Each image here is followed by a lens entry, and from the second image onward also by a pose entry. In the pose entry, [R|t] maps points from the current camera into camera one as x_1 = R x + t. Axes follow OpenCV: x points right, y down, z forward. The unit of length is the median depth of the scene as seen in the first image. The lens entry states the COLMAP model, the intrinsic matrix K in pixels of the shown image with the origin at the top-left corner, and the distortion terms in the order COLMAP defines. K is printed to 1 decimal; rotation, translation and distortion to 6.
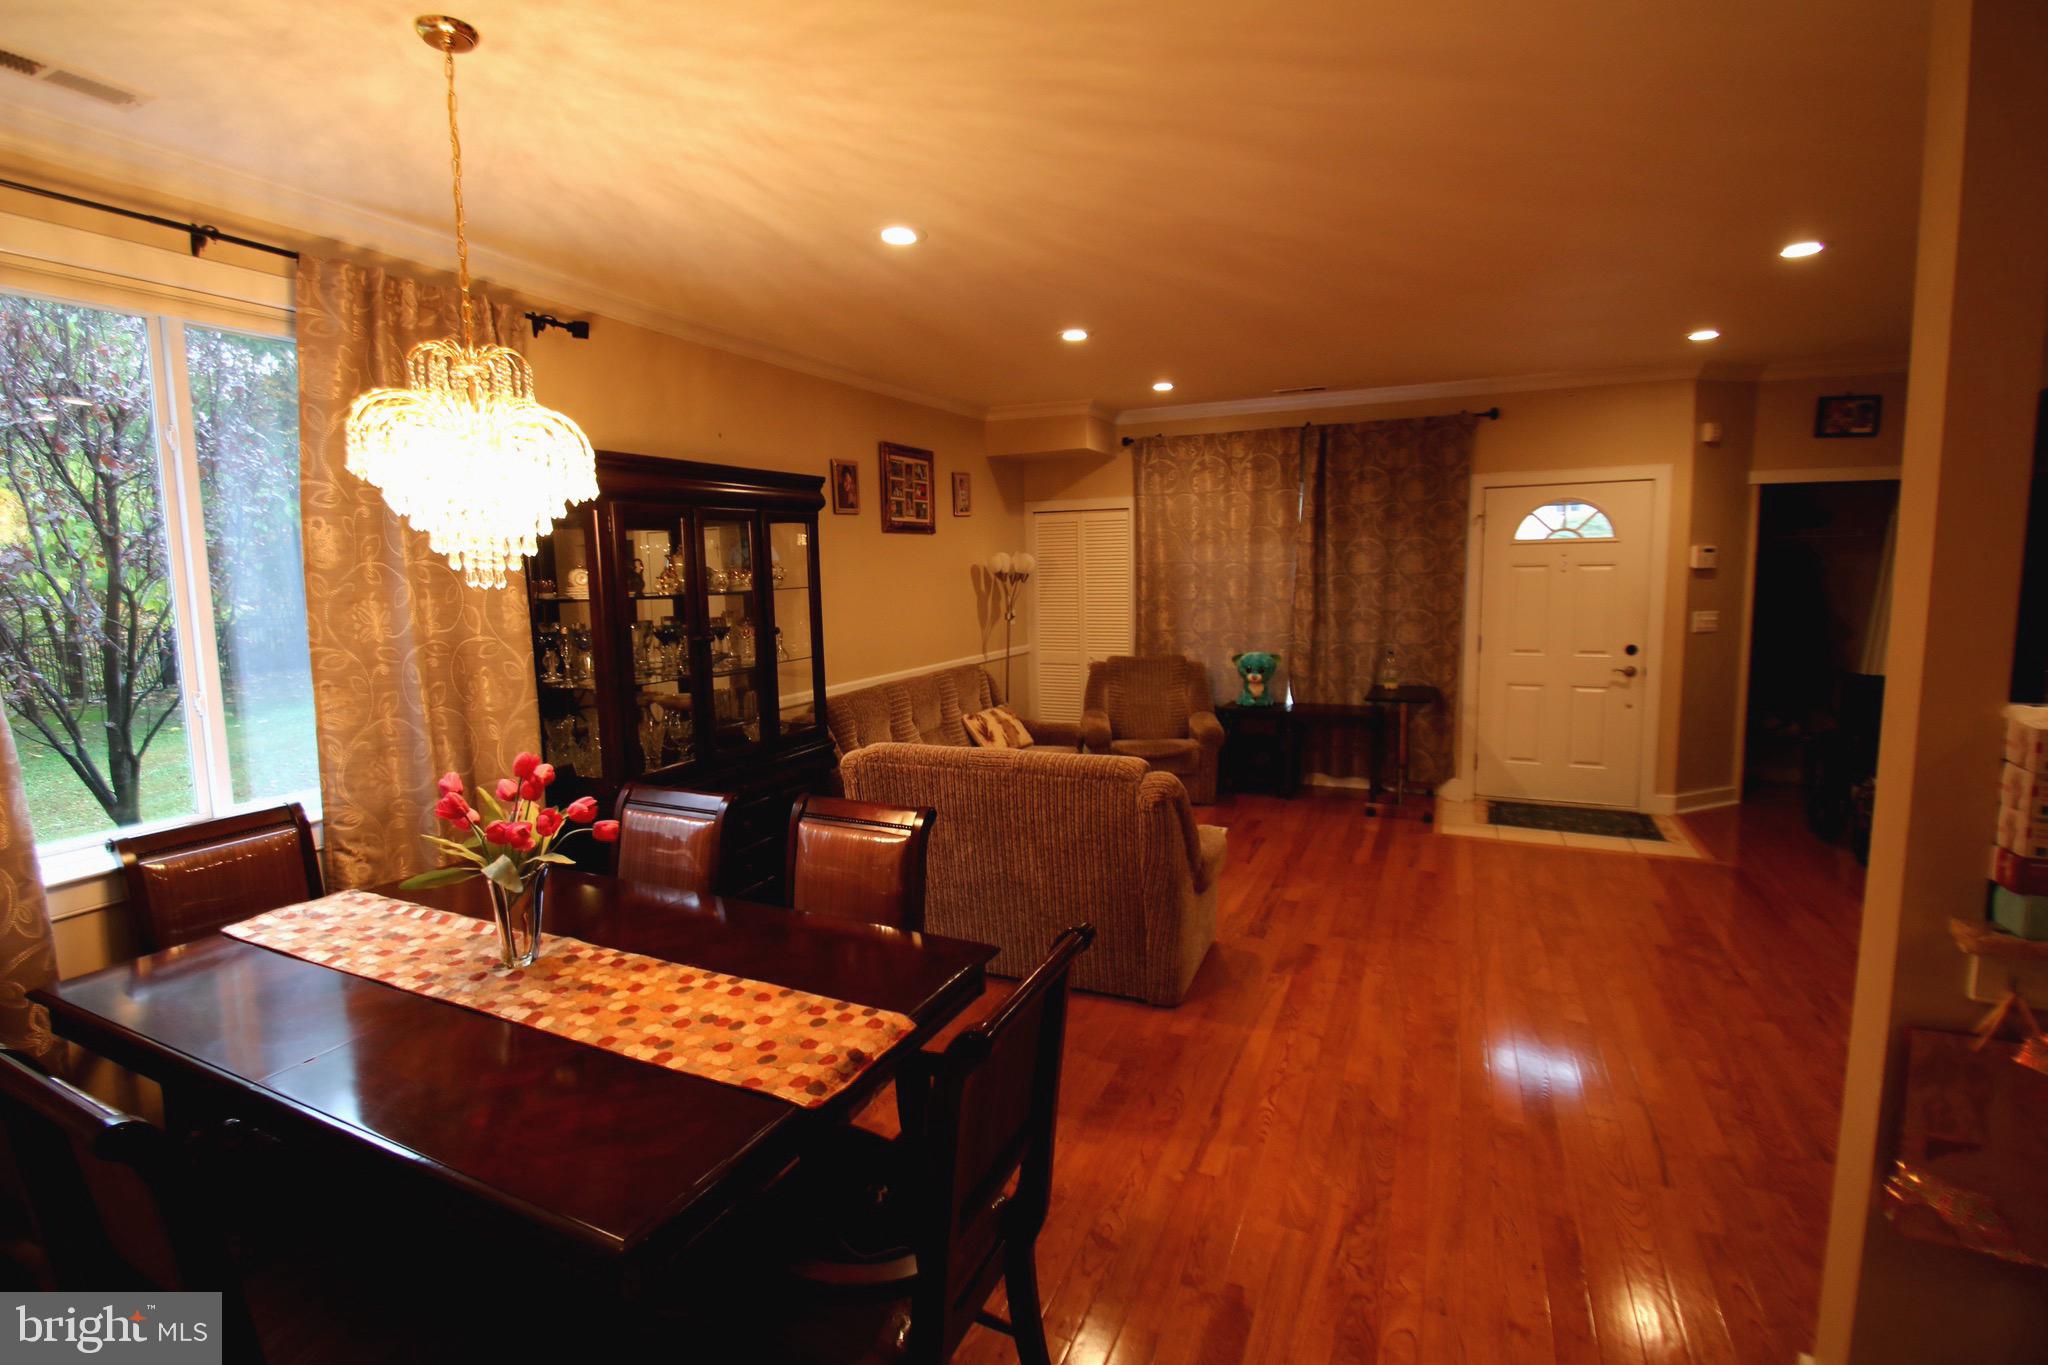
lens RADIAL K [[959.0, 0, 1001.5], [0, 959.0, 670.4], [0, 0, 1]] dist [0.001119, -0.000298]
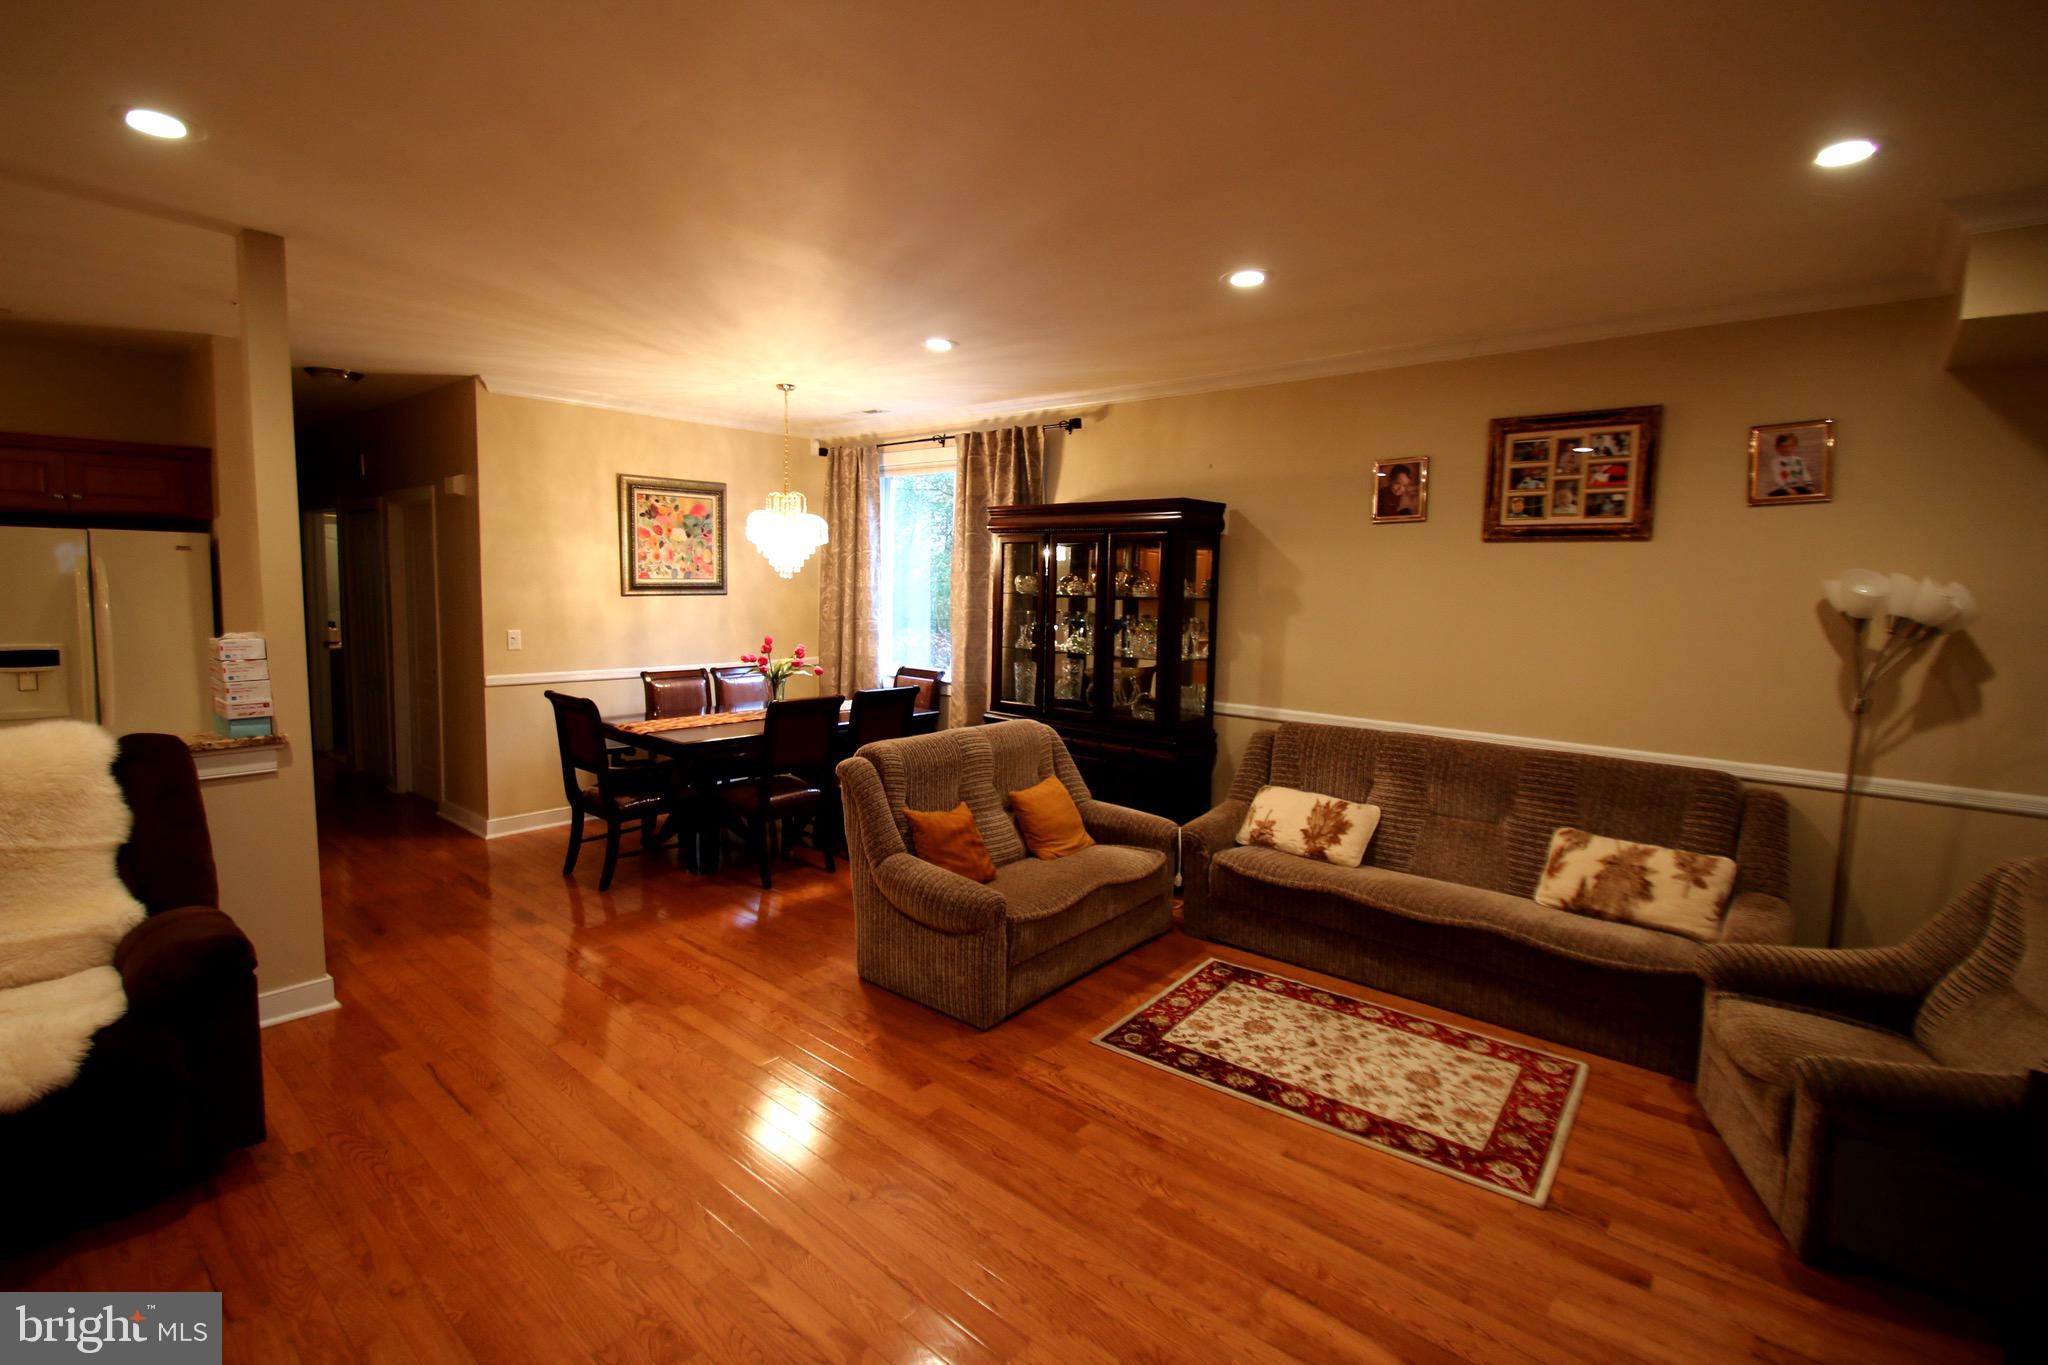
lens RADIAL K [[945.5, 0, 985.7], [0, 945.5, 669.1], [0, 0, 1]] dist [0.003904, -0.013437]
pose [[-0.299634, 0.106409, -0.948102, 0.621436], [-0.119288, 0.981784, 0.147889, -0.097298], [0.946567, 0.157410, -0.281482, 0.760978]]
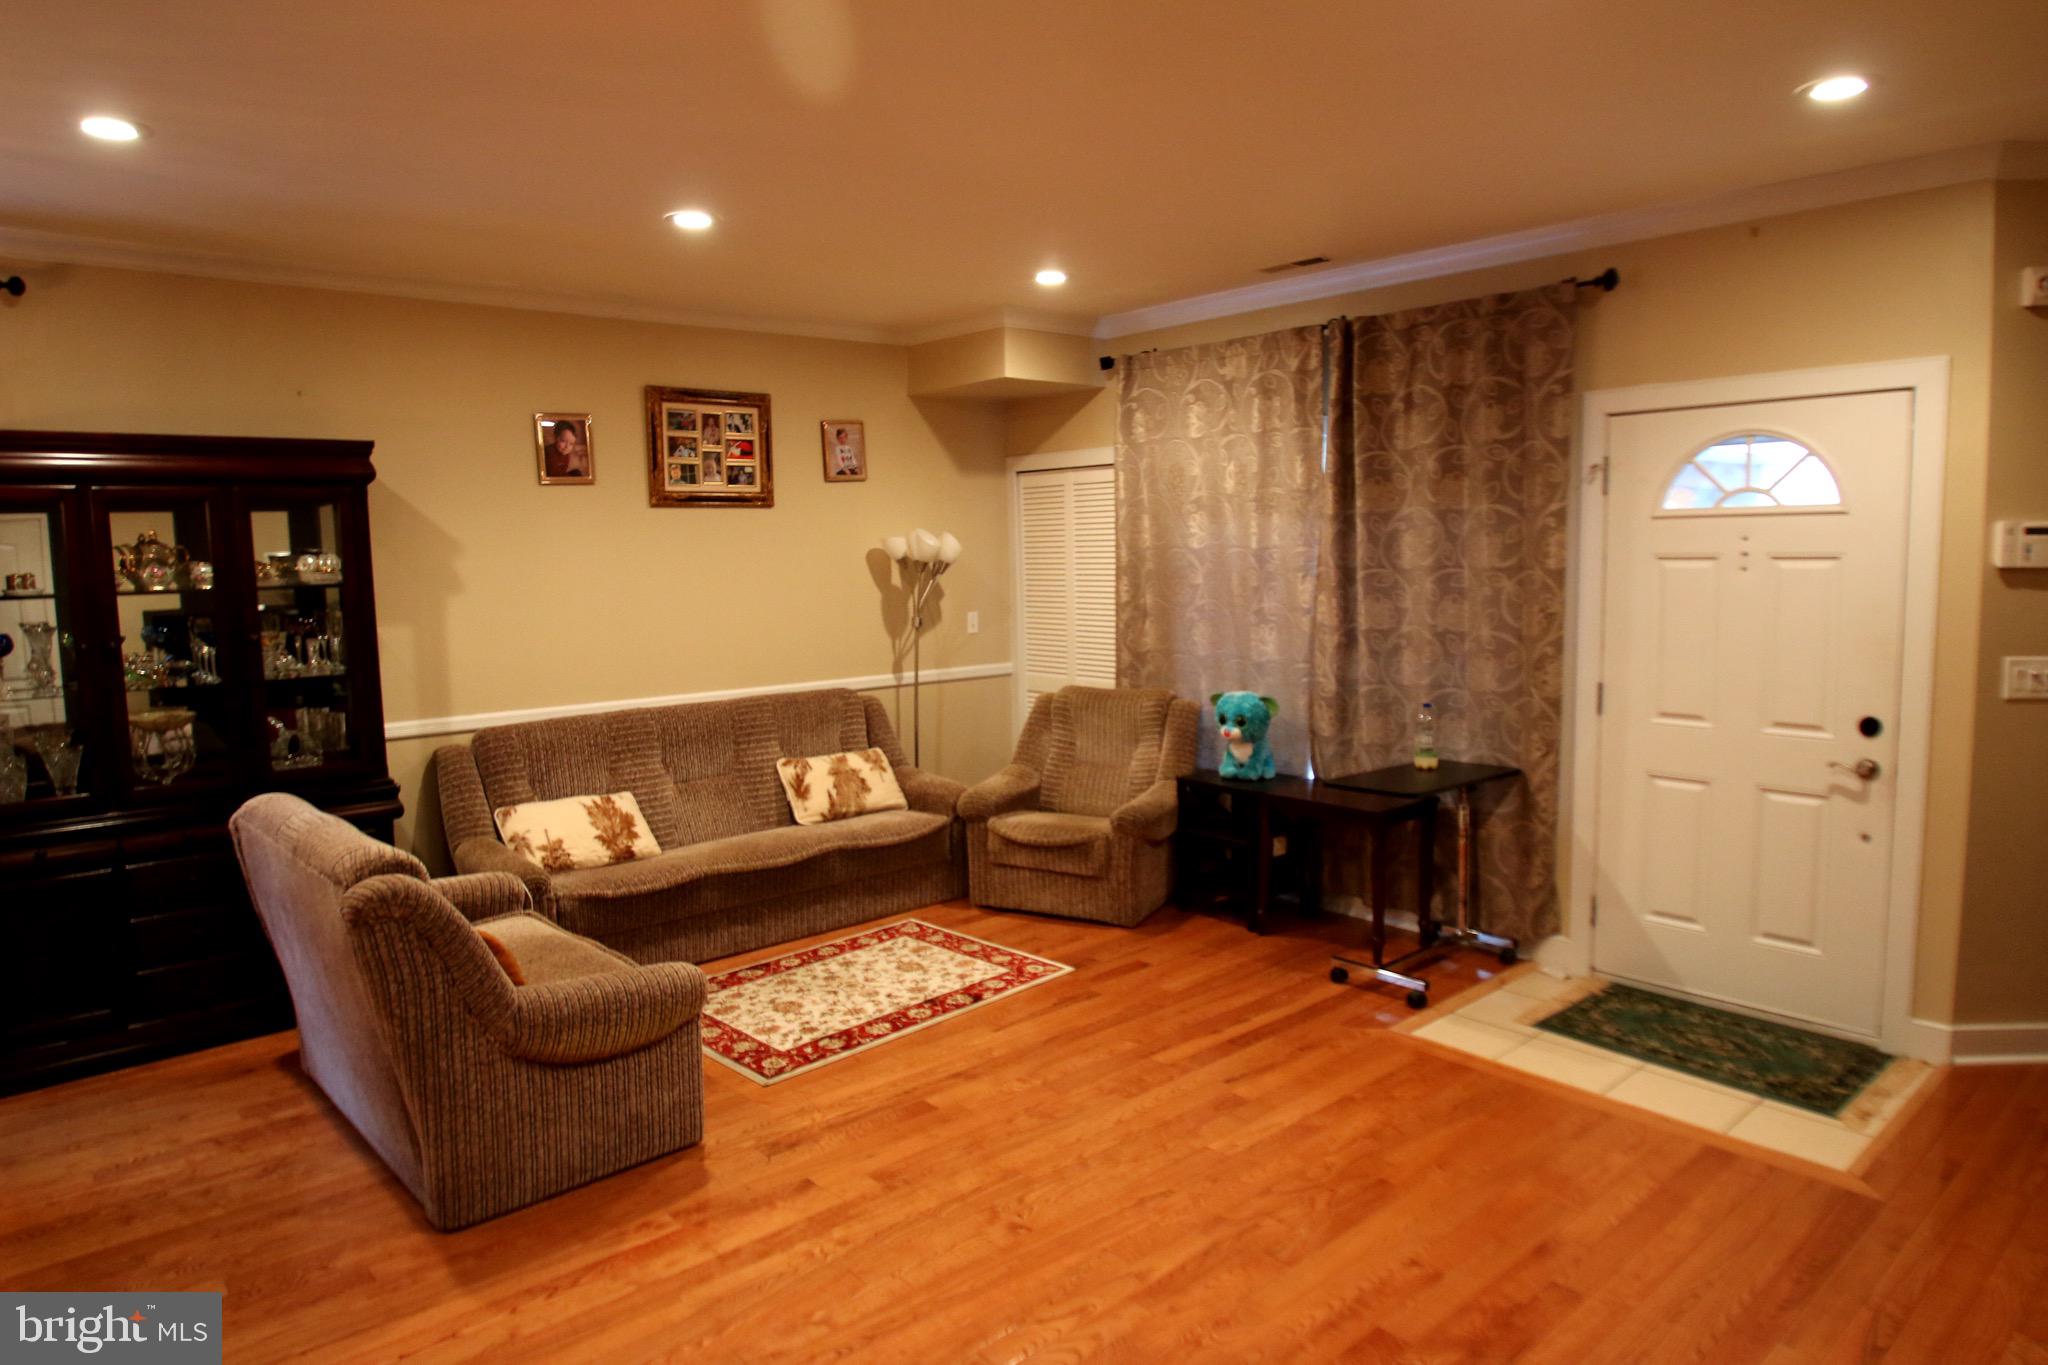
lens RADIAL K [[1250.6, 0, 997.8], [0, 1250.6, 674.2], [0, 0, 1]] dist [-0.030719, 0.000068]
pose [[0.910477, 0.045172, -0.411086, 0.467122], [-0.045433, 0.998926, 0.009141, -0.031604], [0.411057, 0.010355, 0.911551, 0.204239]]
